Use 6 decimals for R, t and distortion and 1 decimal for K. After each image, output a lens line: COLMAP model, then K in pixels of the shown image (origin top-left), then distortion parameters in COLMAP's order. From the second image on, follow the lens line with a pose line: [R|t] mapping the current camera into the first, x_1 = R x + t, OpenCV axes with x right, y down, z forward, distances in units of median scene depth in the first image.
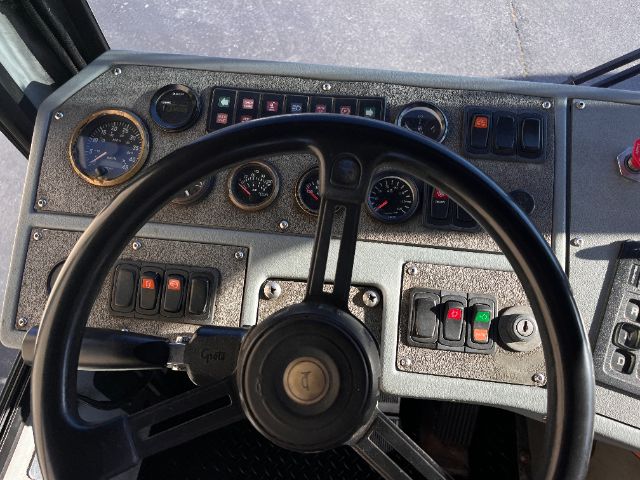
lens RADIAL K [[488.4, 0, 323.1], [0, 488.4, 241.0], [0, 0, 1]] dist [0.088190, -0.118657]
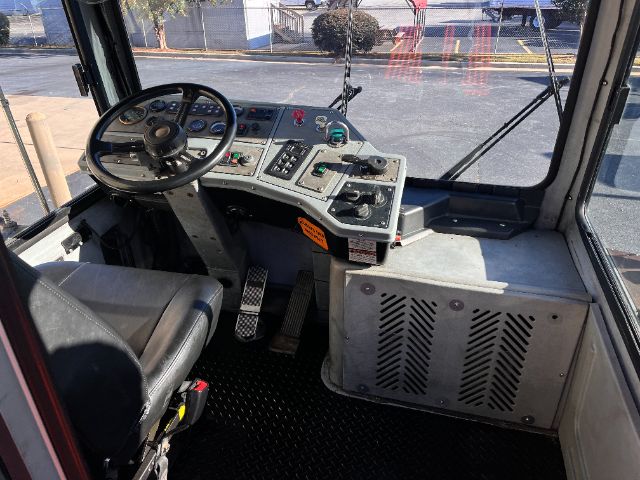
lens RADIAL K [[488.4, 0, 323.1], [0, 488.4, 241.0], [0, 0, 1]] dist [0.088190, -0.118657]
pose [[0.990012, 0.060392, -0.127396, 1.204660], [-0.110156, 0.895305, -0.431618, 1.770339], [0.087992, 0.441341, 0.893015, -1.326304]]
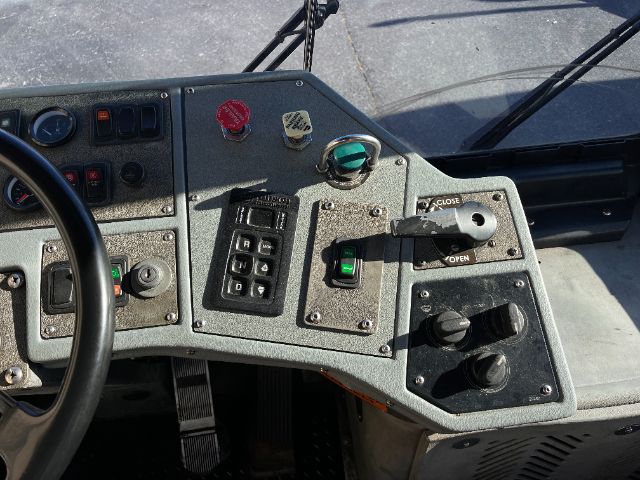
lens RADIAL K [[488.4, 0, 323.1], [0, 488.4, 241.0], [0, 0, 1]] dist [0.088190, -0.118657]
pose [[0.974440, -0.186568, 0.125133, 0.641658], [0.201975, 0.971455, -0.124424, 0.307188], [-0.098347, 0.146517, 0.984307, -0.166061]]
